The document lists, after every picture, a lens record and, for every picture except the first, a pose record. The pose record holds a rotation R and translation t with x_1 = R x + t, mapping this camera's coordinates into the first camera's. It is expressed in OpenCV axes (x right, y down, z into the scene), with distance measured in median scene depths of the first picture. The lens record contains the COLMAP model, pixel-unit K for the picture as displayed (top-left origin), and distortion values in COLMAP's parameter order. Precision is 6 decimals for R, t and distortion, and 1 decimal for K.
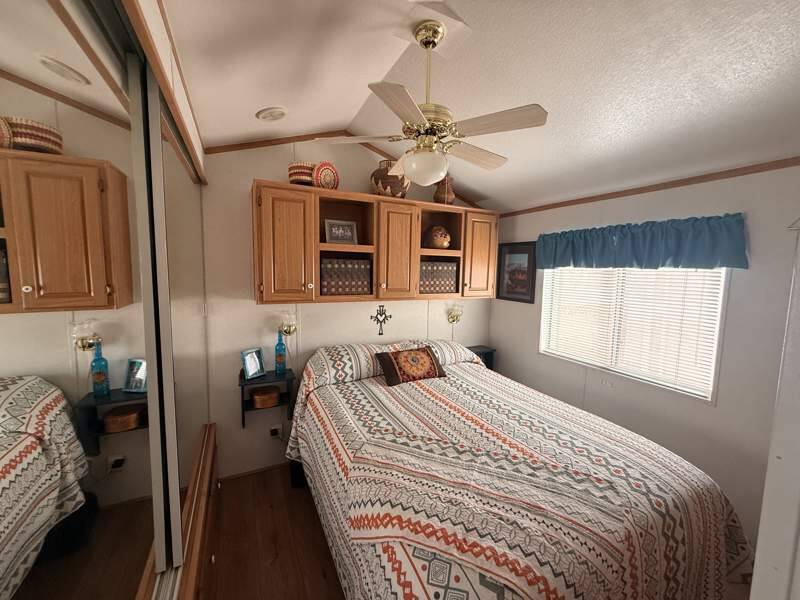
lens RADIAL K [[320.4, 0, 398.9], [0, 320.4, 299.6], [0, 0, 1]] dist [0.000659, -0.000366]
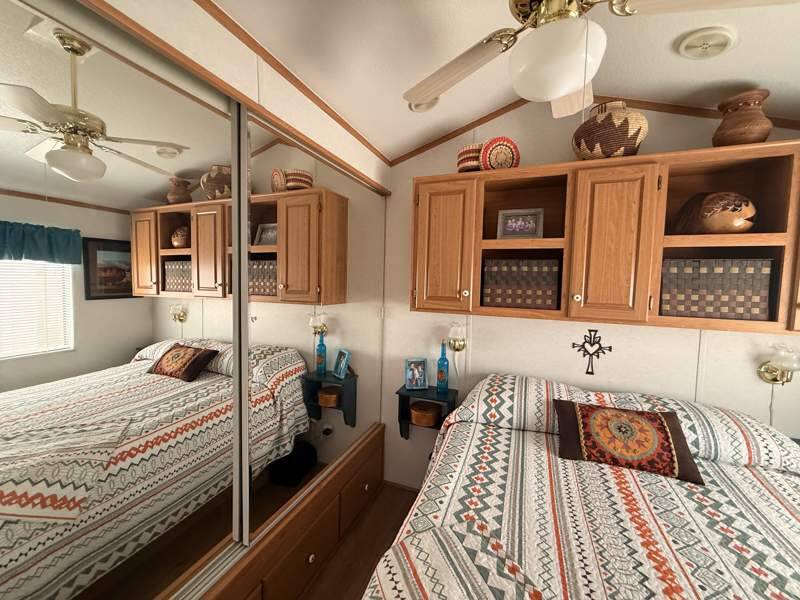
lens RADIAL K [[324.0, 0, 398.9], [0, 324.0, 298.4], [0, 0, 1]] dist [0.014364, -0.000155]
pose [[0.671688, 0.040550, -0.739724, 0.203912], [-0.082631, 0.996371, -0.020412, 0.001304], [0.736211, 0.074834, 0.672601, 0.301262]]
